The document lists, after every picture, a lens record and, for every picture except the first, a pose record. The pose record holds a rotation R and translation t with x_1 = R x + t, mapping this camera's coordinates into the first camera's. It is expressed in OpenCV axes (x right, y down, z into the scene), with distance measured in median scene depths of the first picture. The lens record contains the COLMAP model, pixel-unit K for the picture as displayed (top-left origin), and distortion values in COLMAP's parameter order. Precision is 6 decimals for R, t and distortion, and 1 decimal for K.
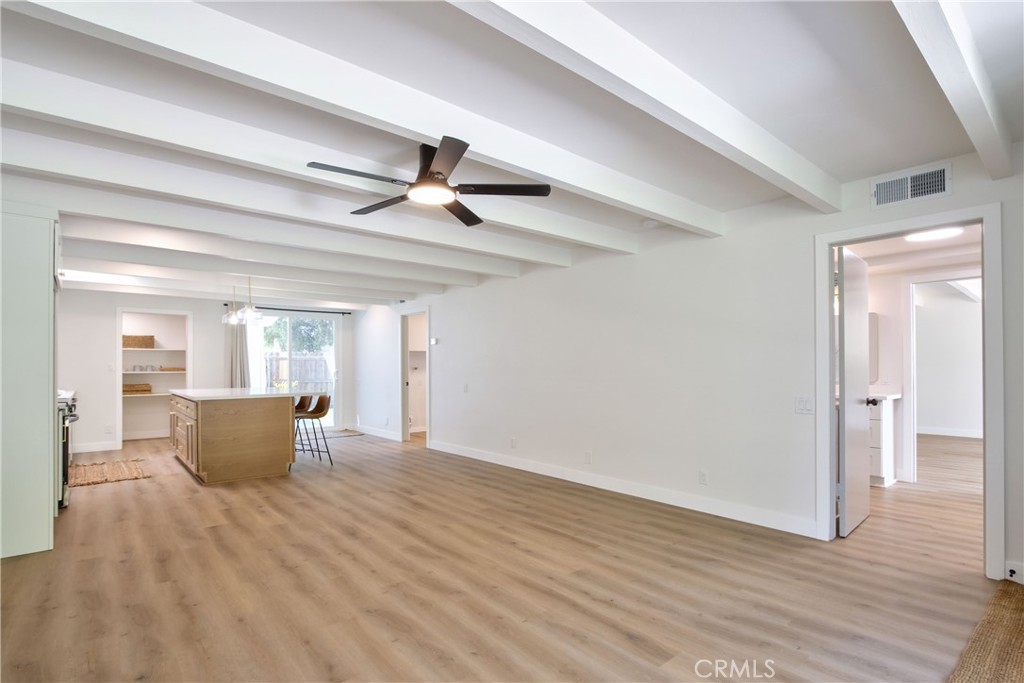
lens RADIAL K [[494.7, 0, 509.8], [0, 494.7, 366.9], [0, 0, 1]] dist [-0.000533, 0.000209]
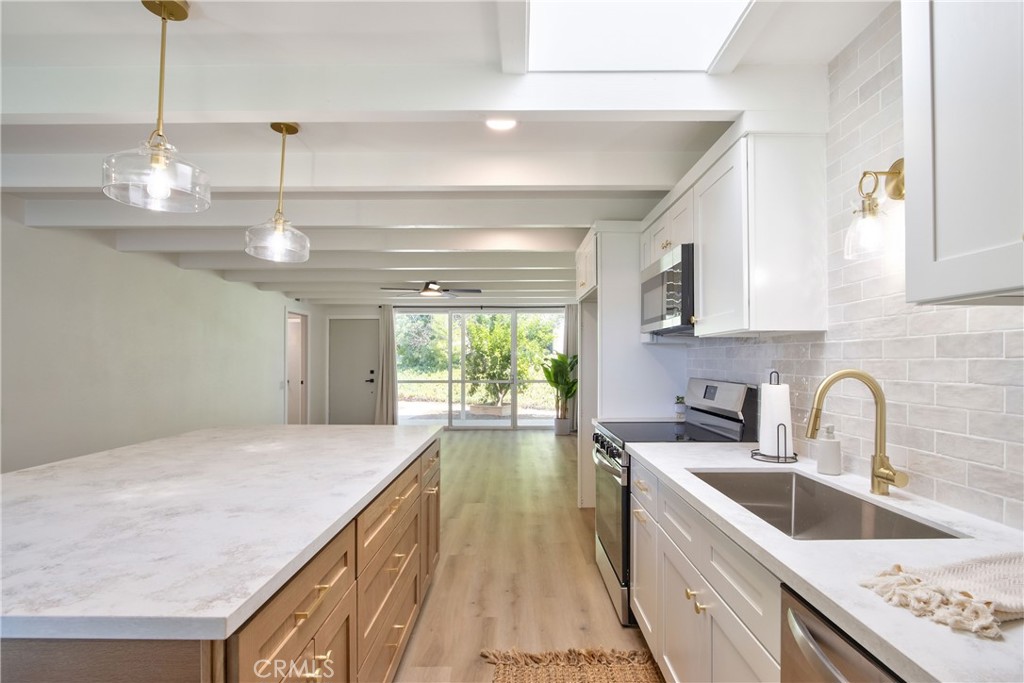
lens RADIAL K [[486.2, 0, 483.3], [0, 486.2, 343.0], [0, 0, 1]] dist [-0.000323, -0.000305]
pose [[-0.735835, 0.022256, 0.676795, -1.602382], [-0.004753, 0.999265, -0.038028, -0.021290], [-0.677144, -0.031199, -0.735189, 2.107668]]
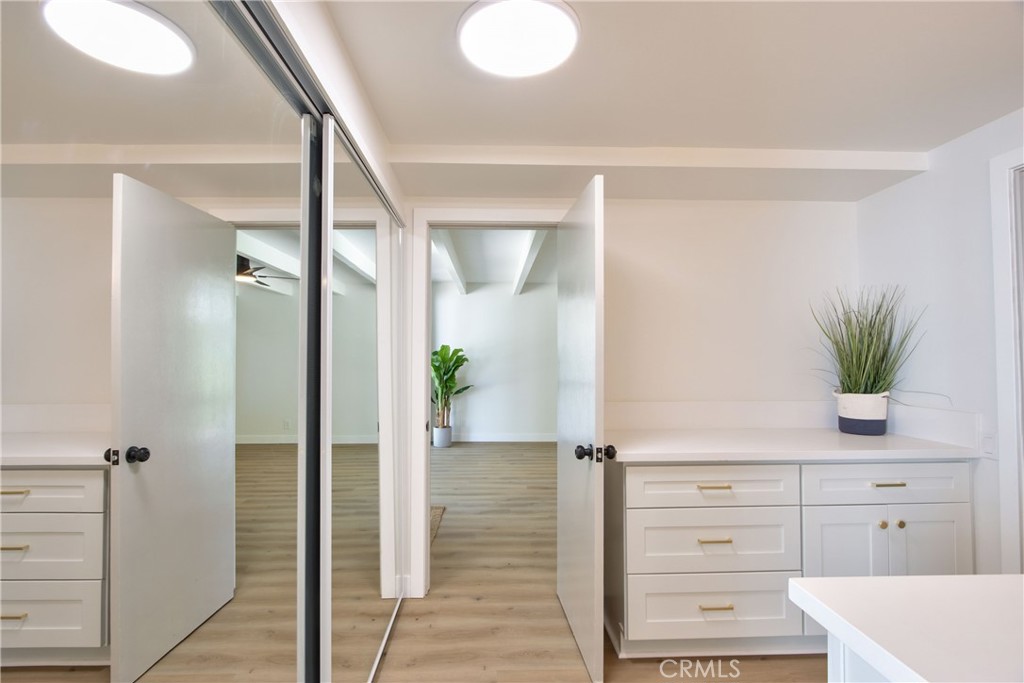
lens RADIAL K [[507.4, 0, 512.0], [0, 507.4, 341.5], [0, 0, 1]] dist [-0.002666, 0.000030]
pose [[-0.612872, -0.015258, -0.790035, 1.464627], [0.004742, 0.999725, -0.022986, -0.043471], [0.790168, -0.017834, -0.612630, 1.546675]]
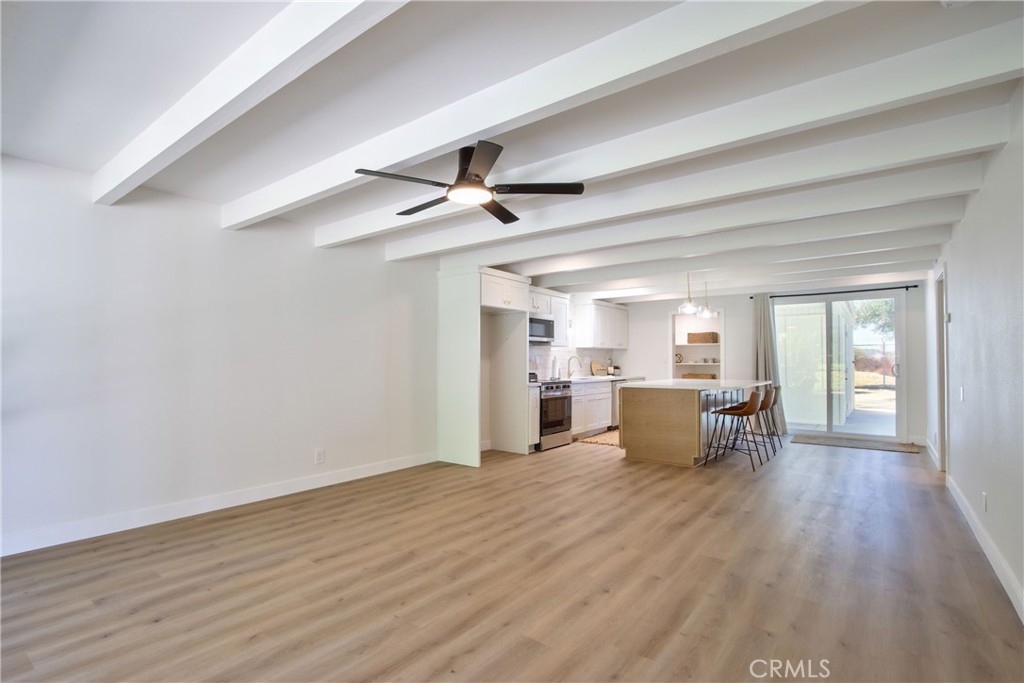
lens RADIAL K [[498.0, 0, 508.7], [0, 498.0, 354.1], [0, 0, 1]] dist [-0.017123, 0.000092]
pose [[0.216203, -0.011905, -0.976276, 0.746138], [0.000474, 0.999927, -0.012088, 0.004018], [0.976348, 0.002151, 0.216192, 0.718941]]
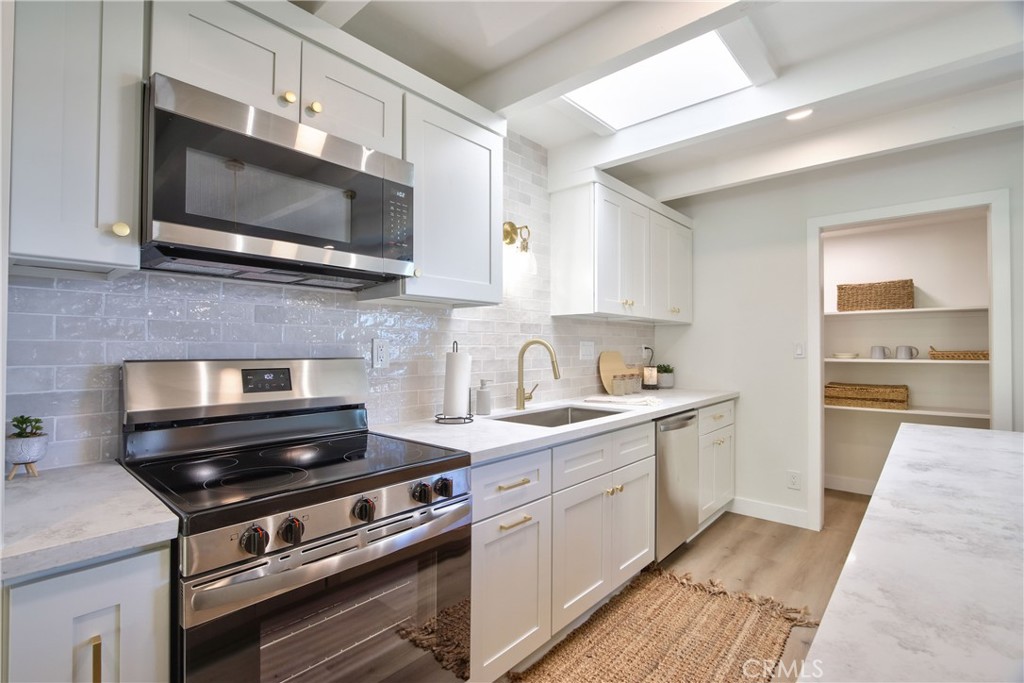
lens RADIAL K [[473.1, 0, 506.9], [0, 473.1, 340.4], [0, 0, 1]] dist [-0.015709, 0.000898]
pose [[0.137999, -0.014814, -0.990322, -0.857111], [-0.000425, 0.999887, -0.015016, -0.003315], [0.990432, 0.002494, 0.137977, 1.419114]]
